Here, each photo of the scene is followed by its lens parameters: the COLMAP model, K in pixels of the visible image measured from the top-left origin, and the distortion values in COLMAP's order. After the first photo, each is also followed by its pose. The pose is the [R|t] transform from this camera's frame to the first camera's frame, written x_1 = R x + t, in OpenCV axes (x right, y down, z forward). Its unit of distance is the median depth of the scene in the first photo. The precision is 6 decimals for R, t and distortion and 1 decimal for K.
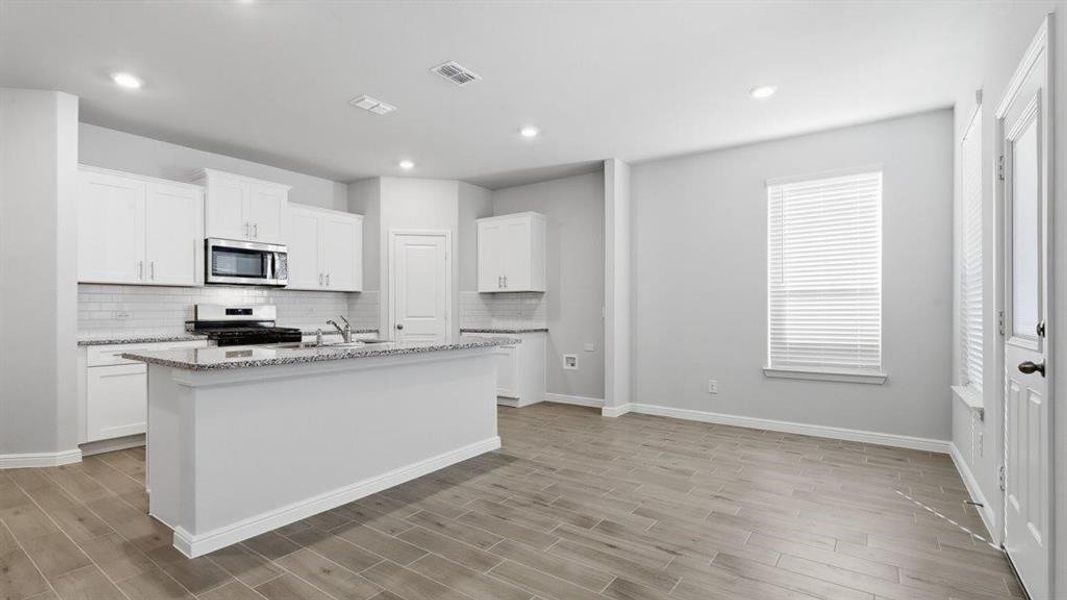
lens RADIAL K [[484.1, 0, 535.7], [0, 484.1, 311.7], [0, 0, 1]] dist [0.004591, 0.000484]
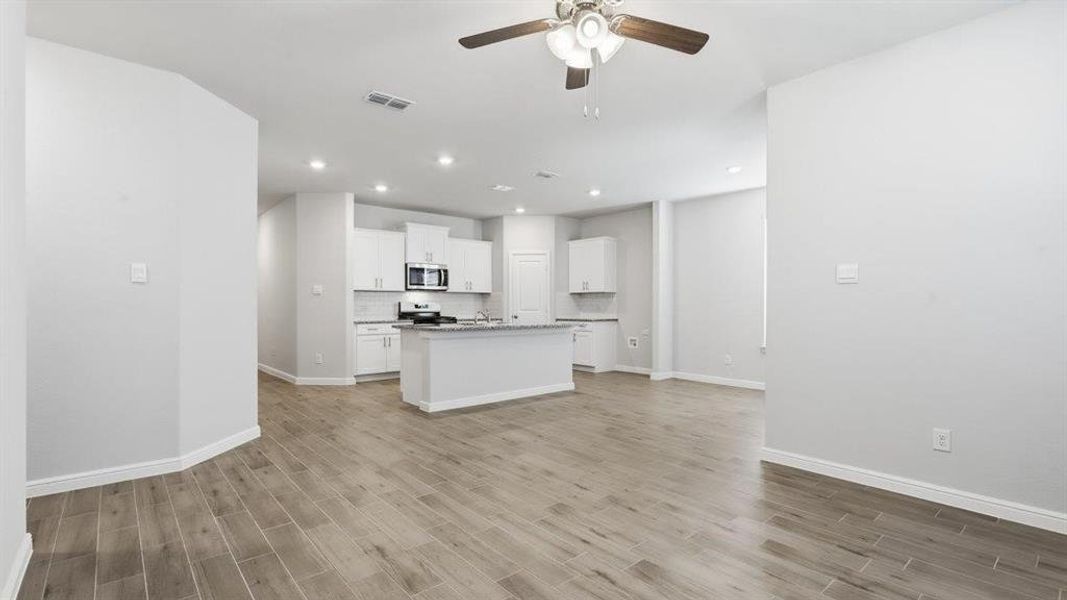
lens RADIAL K [[484.1, 0, 535.7], [0, 484.1, 311.7], [0, 0, 1]] dist [0.004591, 0.000484]
pose [[0.972911, 0.004529, -0.231137, 0.141370], [-0.002239, 0.999946, 0.010171, 0.000478], [0.231171, -0.009378, 0.972868, -0.498420]]
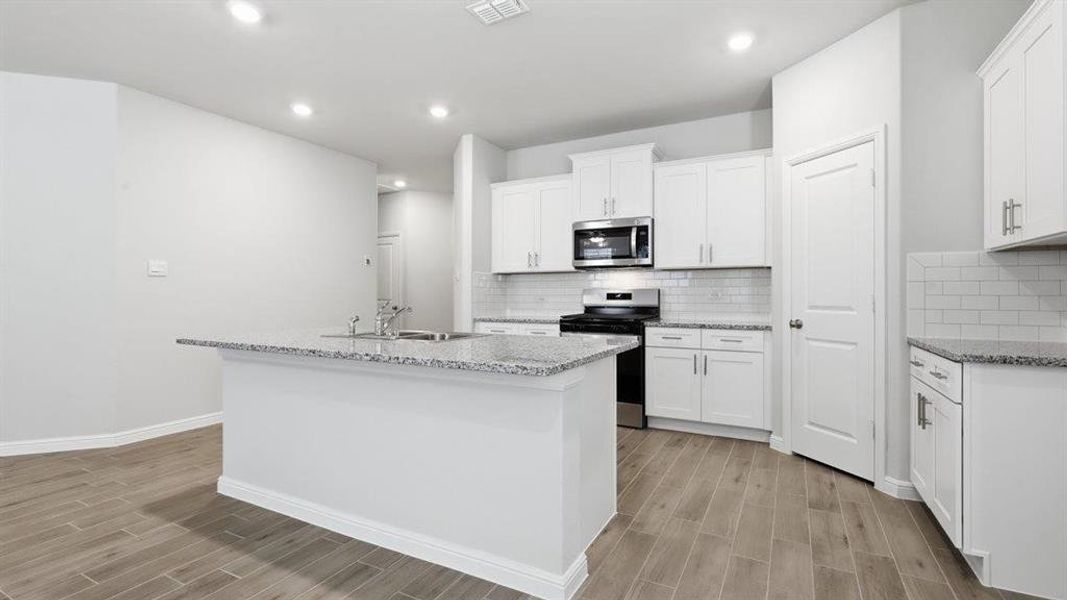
lens RADIAL K [[487.0, 0, 534.7], [0, 487.0, 288.9], [0, 0, 1]] dist [0.003167, 0.000361]
pose [[0.130766, -0.010442, -0.991358, 0.287655], [-0.002311, 0.999939, -0.010837, -0.003829], [0.991411, 0.003708, 0.130734, 0.715310]]
